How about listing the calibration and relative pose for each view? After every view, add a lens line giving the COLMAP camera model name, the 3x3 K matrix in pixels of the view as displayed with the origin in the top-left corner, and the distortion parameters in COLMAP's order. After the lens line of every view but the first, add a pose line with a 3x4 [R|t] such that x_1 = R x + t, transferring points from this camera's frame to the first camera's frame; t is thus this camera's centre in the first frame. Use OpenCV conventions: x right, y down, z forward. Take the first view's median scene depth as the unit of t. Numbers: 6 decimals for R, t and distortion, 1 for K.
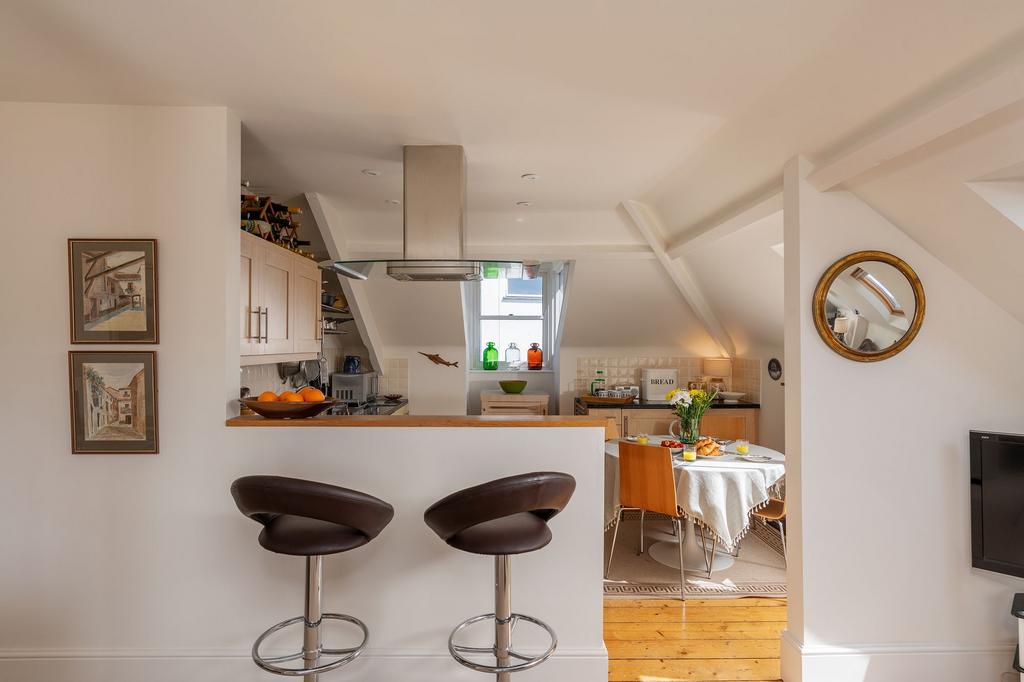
lens RADIAL K [[554.7, 0, 512.0], [0, 554.7, 341.0], [0, 0, 1]] dist [0.000783, -0.000428]
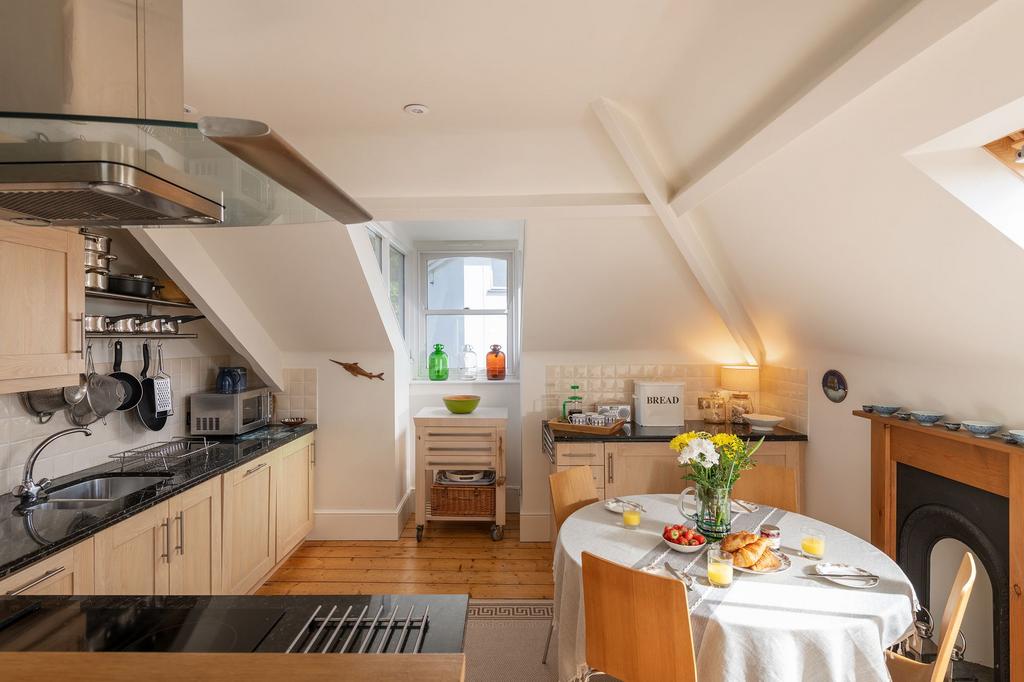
lens RADIAL K [[497.1, 0, 512.0], [0, 497.1, 341.0], [0, 0, 1]] dist [-0.000598, -0.000212]
pose [[0.999688, -0.008881, -0.023364, 0.094927], [0.009258, 0.999828, 0.016055, -0.014748], [0.023218, -0.016266, 0.999598, 0.367166]]
